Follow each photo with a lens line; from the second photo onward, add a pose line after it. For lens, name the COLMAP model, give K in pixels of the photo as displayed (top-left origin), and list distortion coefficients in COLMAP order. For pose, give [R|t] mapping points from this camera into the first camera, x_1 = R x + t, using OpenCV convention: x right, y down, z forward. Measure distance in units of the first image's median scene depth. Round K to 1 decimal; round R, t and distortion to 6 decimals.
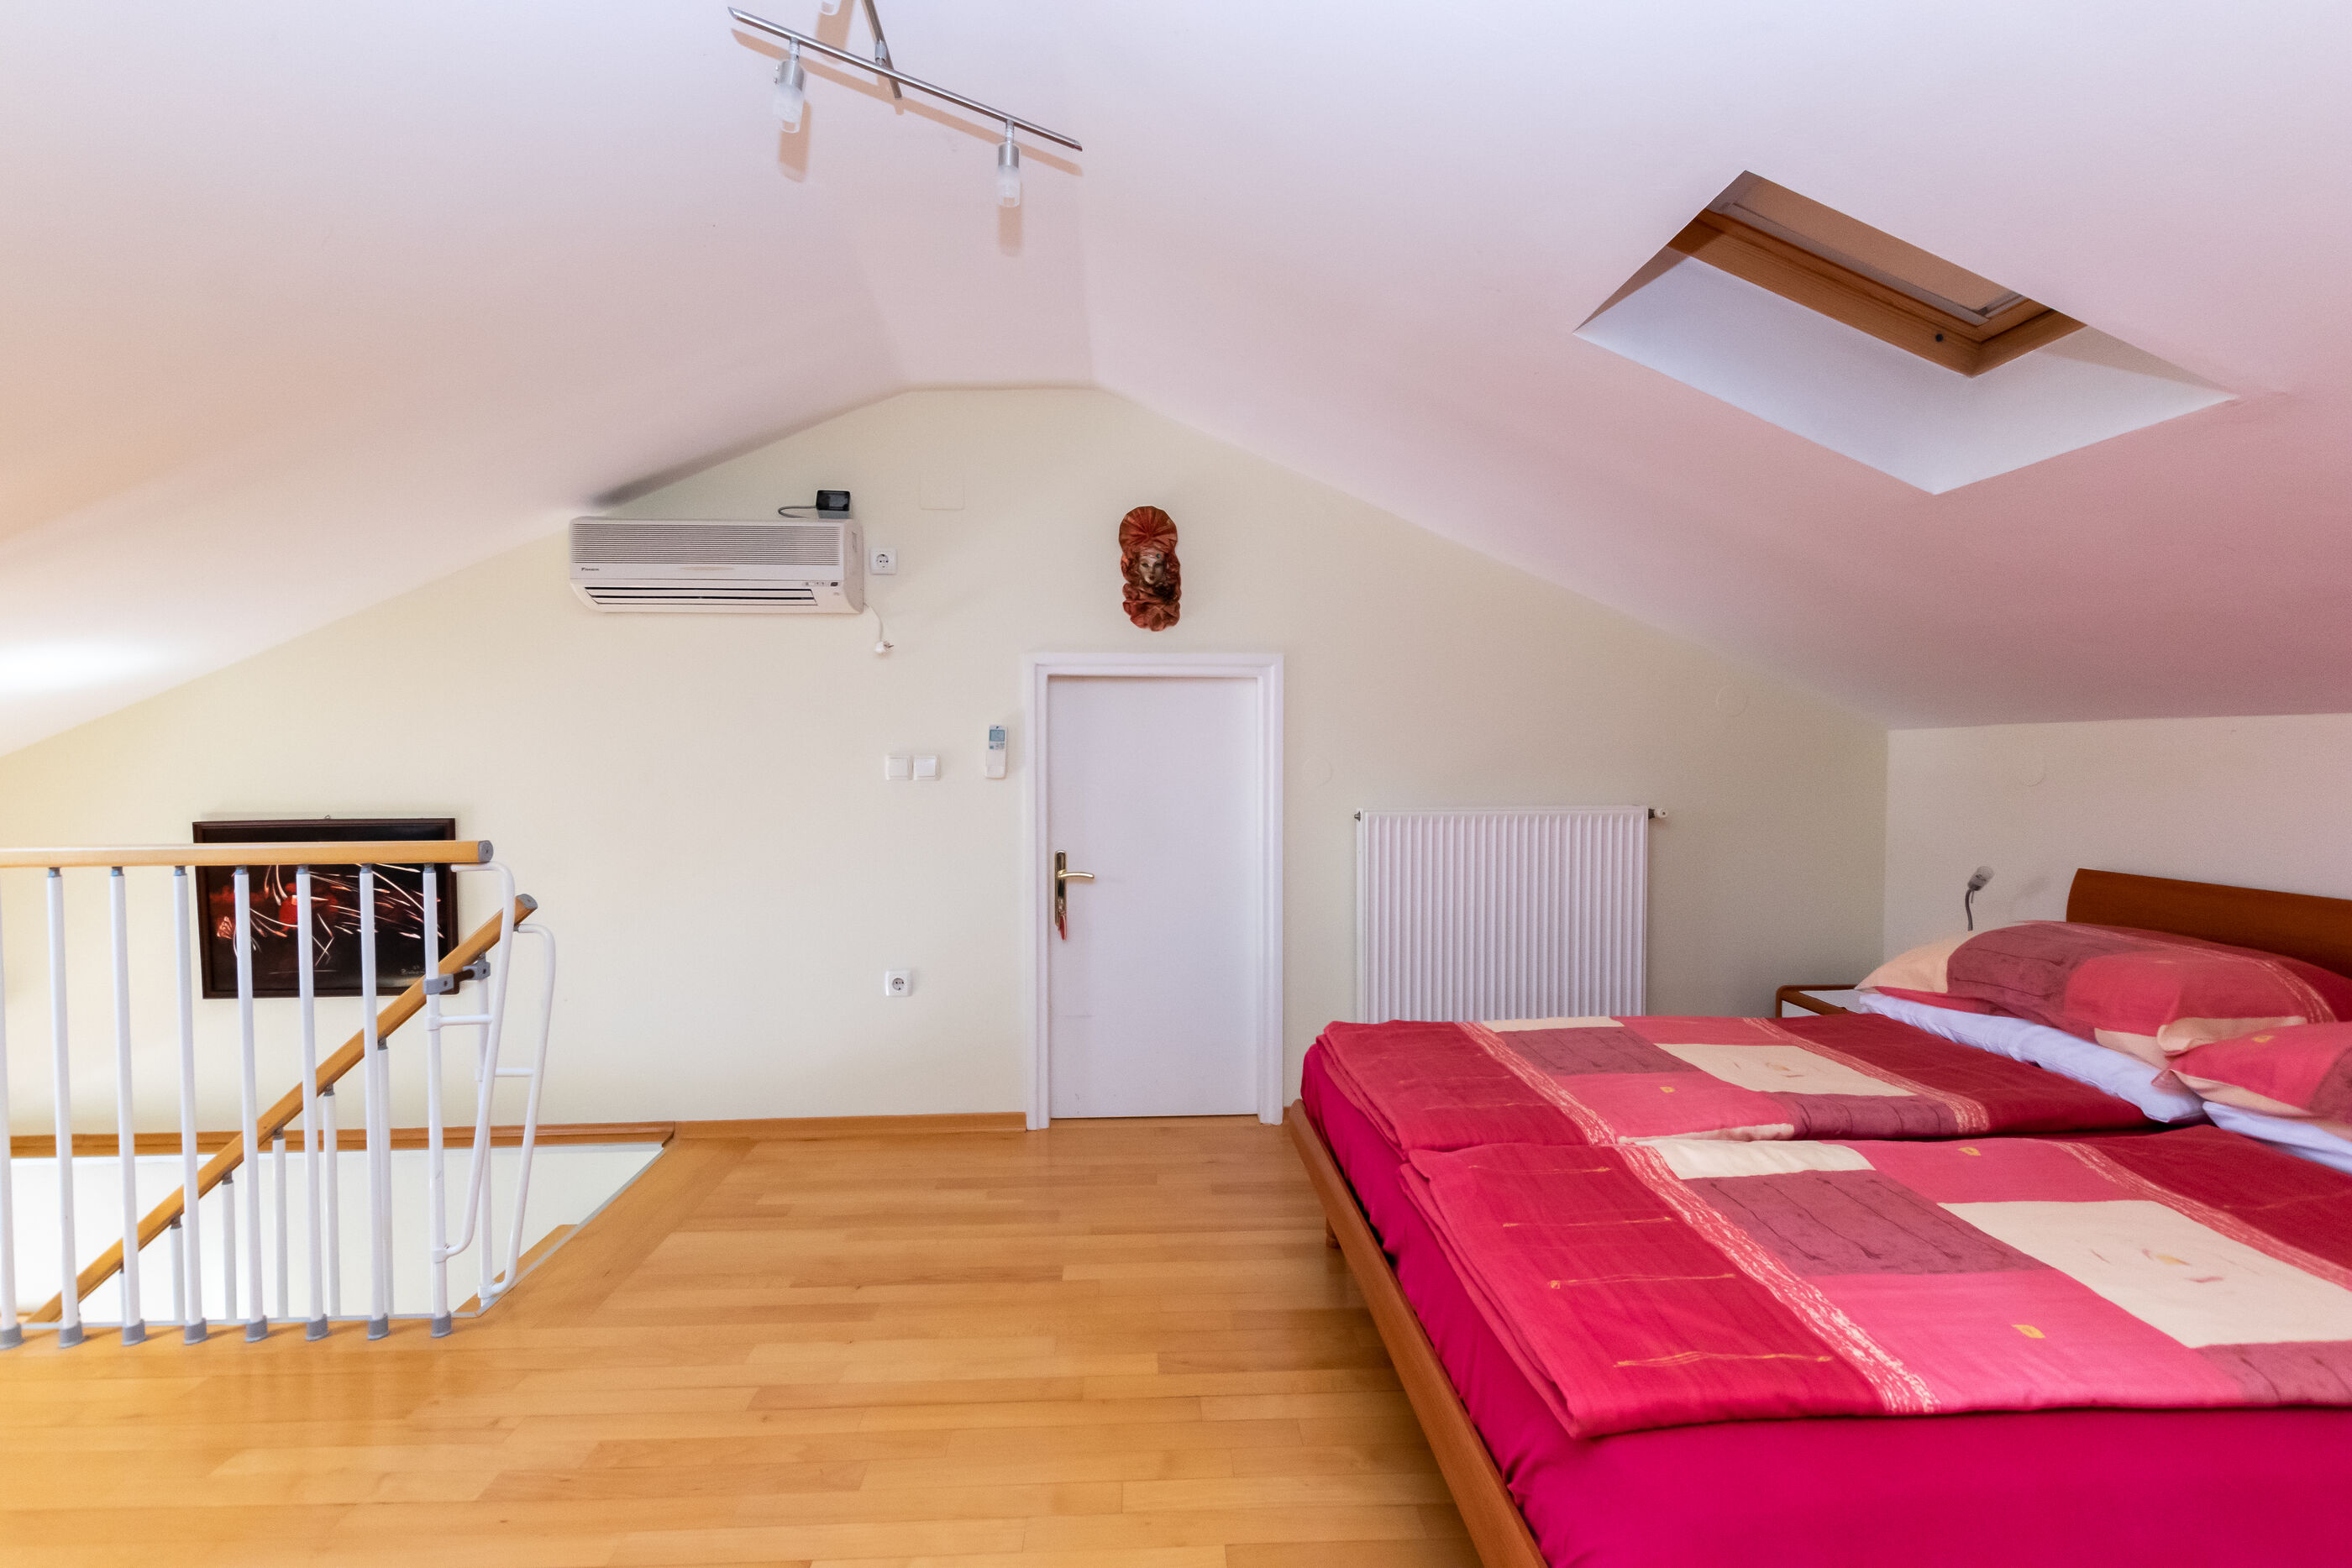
lens RADIAL K [[1018.9, 0, 1176.0], [0, 1018.9, 784.0], [0, 0, 1]] dist [0.002048, 0.000211]
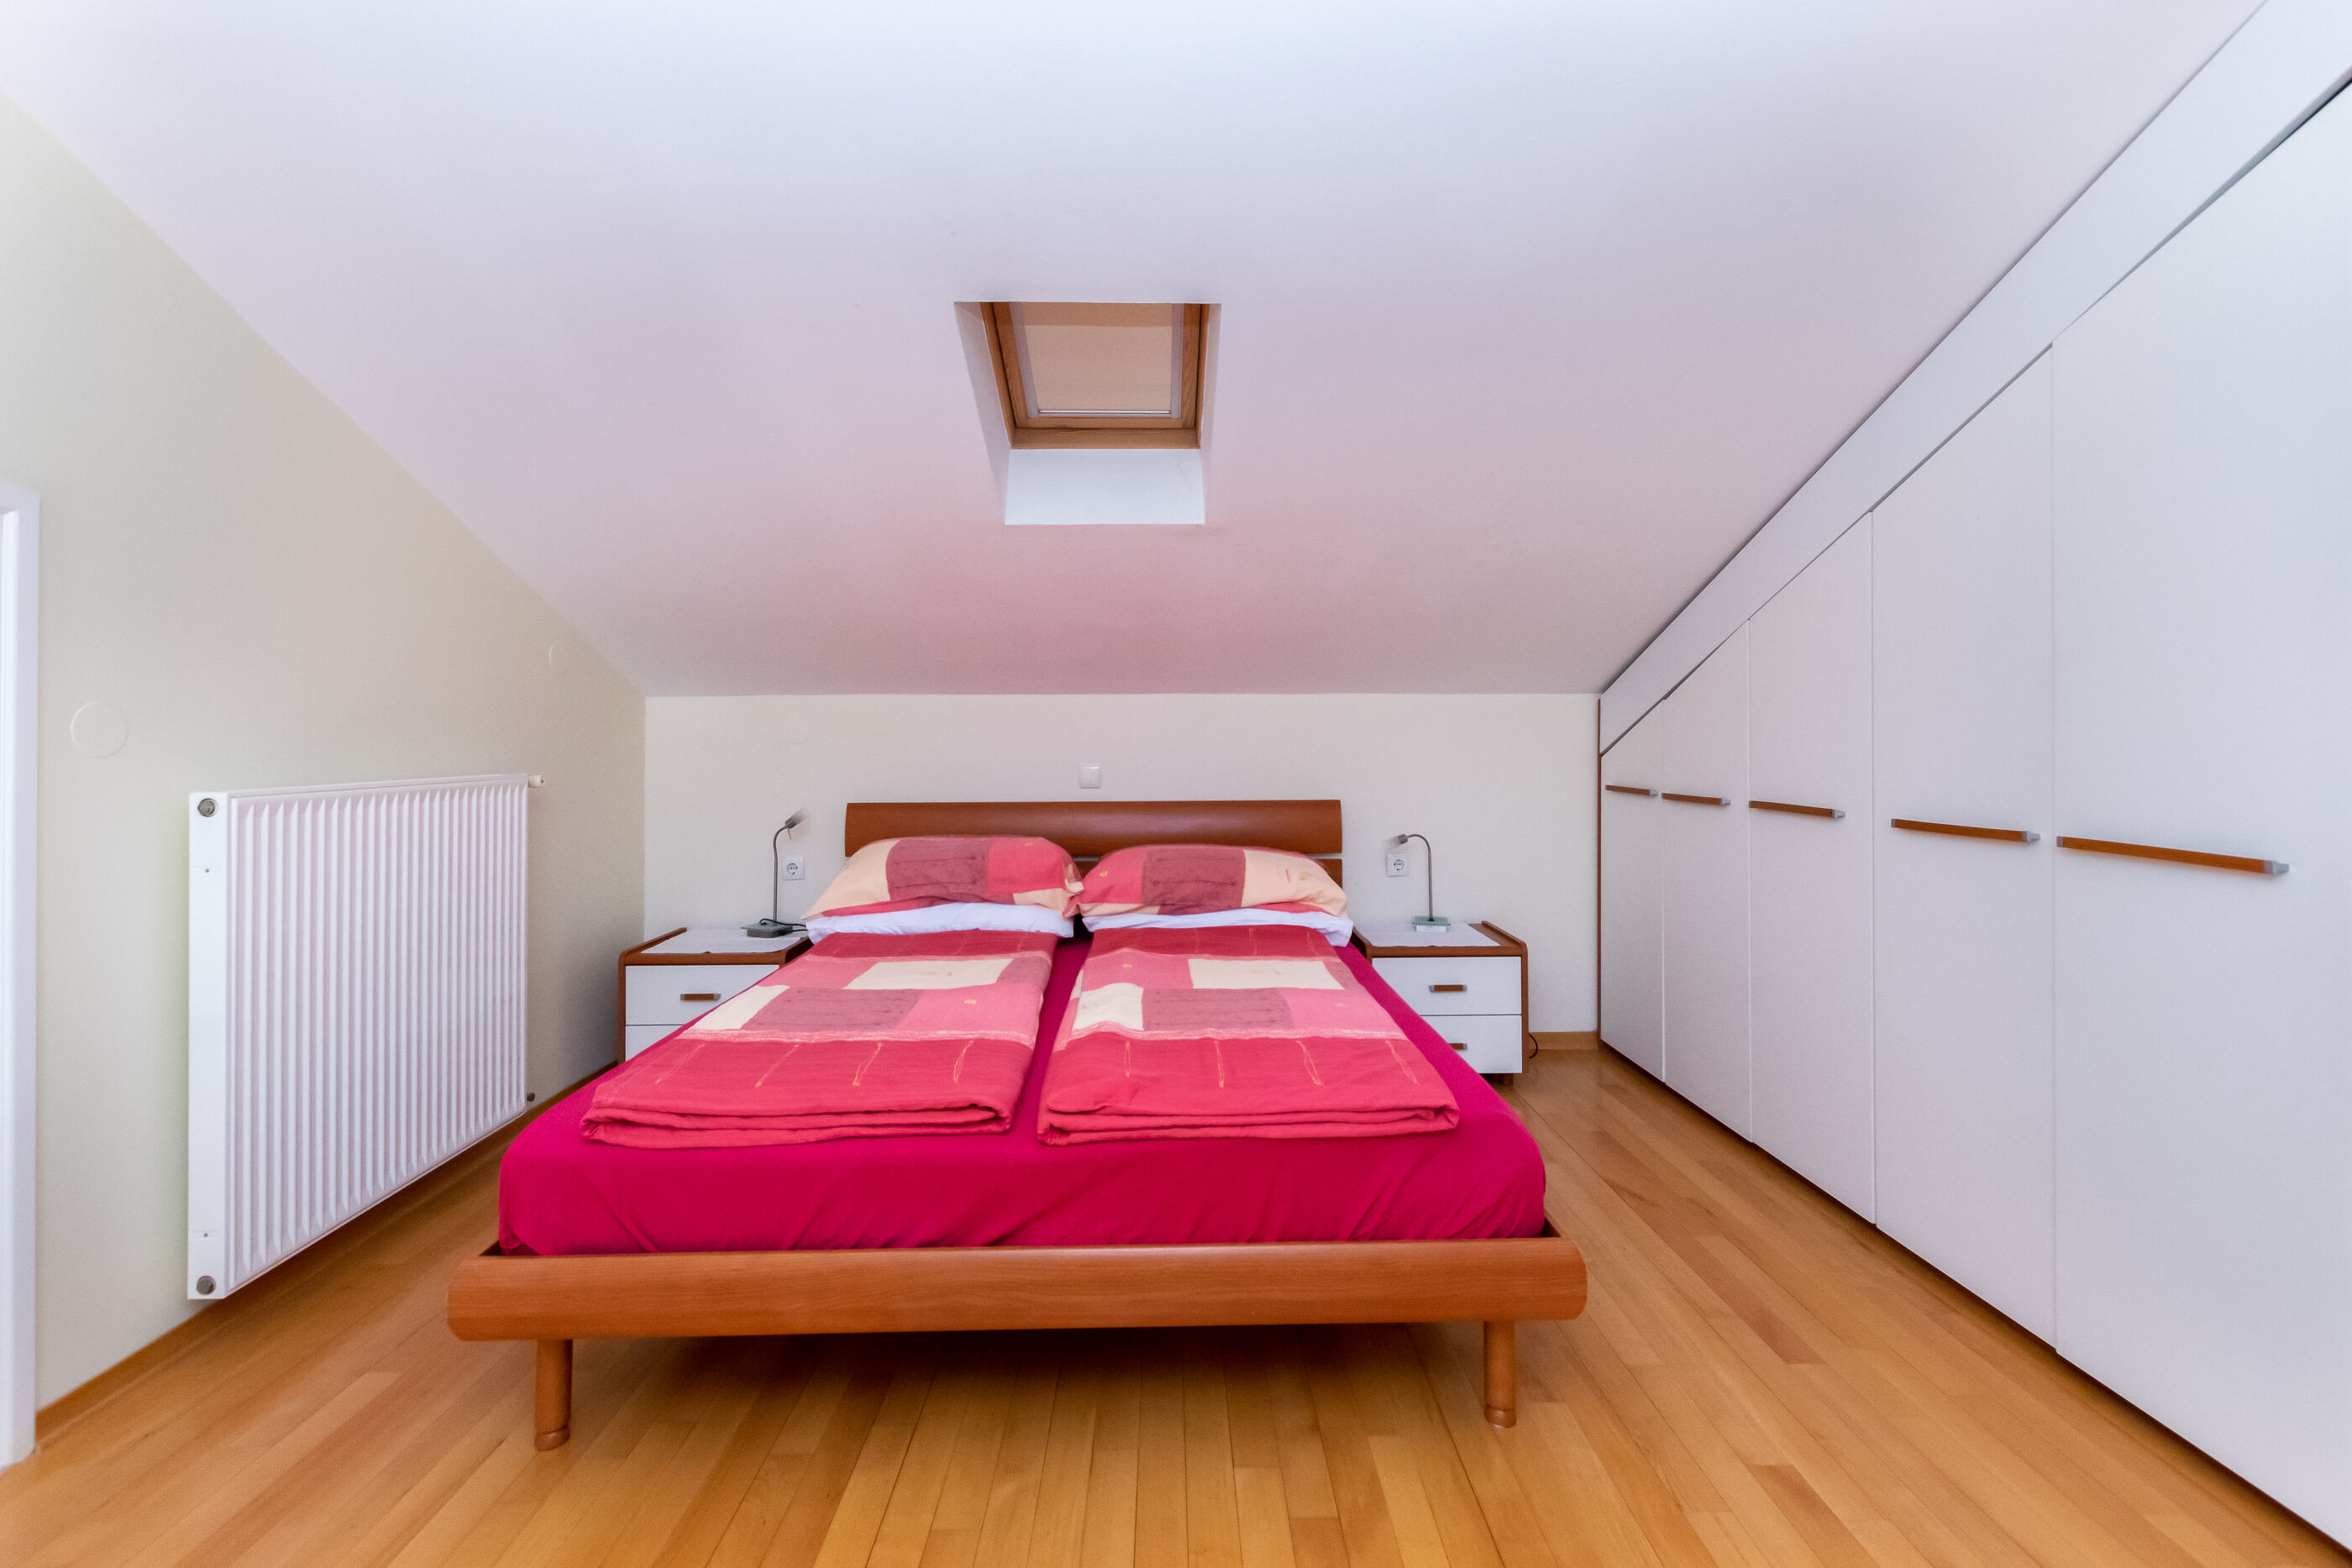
lens RADIAL K [[1033.0, 0, 1170.1], [0, 1033.0, 722.6], [0, 0, 1]] dist [0.000376, -0.000030]
pose [[0.037764, 0.018092, 0.999123, -0.412177], [0.035606, 0.999177, -0.019438, 0.015974], [-0.998652, 0.036308, 0.037089, 0.465989]]
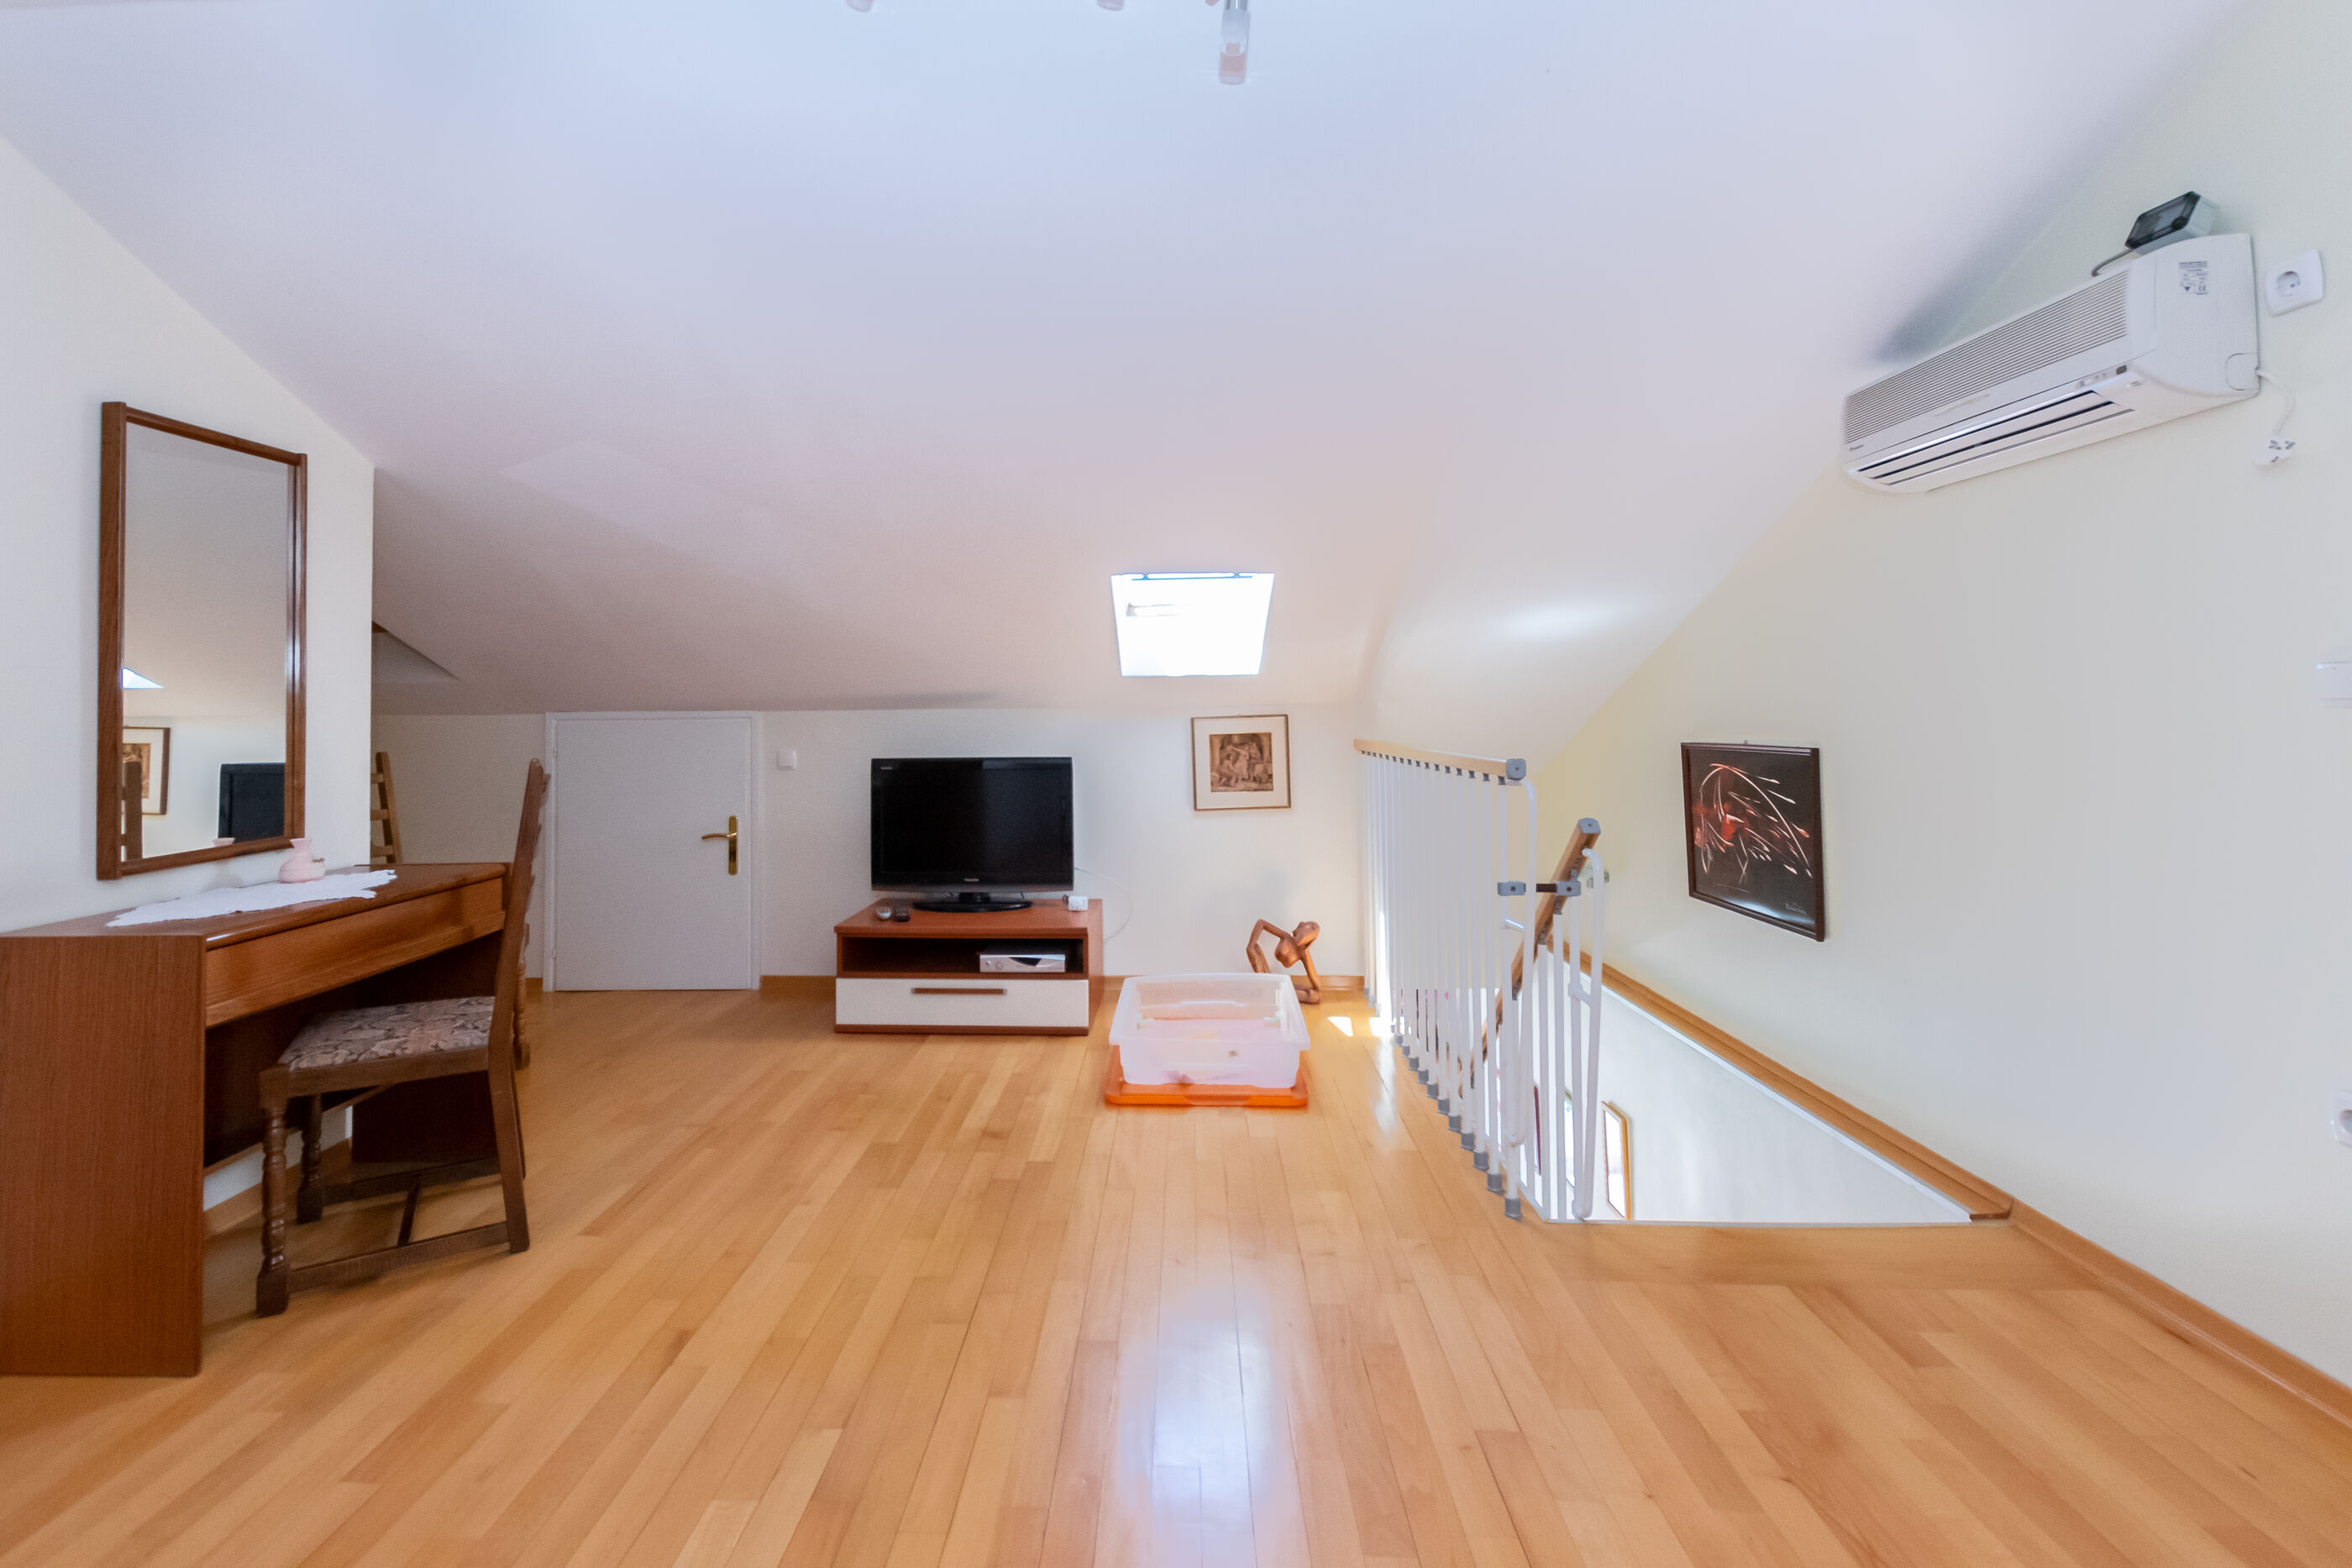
lens RADIAL K [[1072.2, 0, 1106.4], [0, 1072.2, 670.8], [0, 0, 1]] dist [-0.000219, -0.000068]
pose [[-0.101870, -0.033504, -0.994233, 0.328490], [-0.017638, 0.999336, -0.031869, 0.006774], [0.994641, 0.014289, -0.102393, 0.482706]]
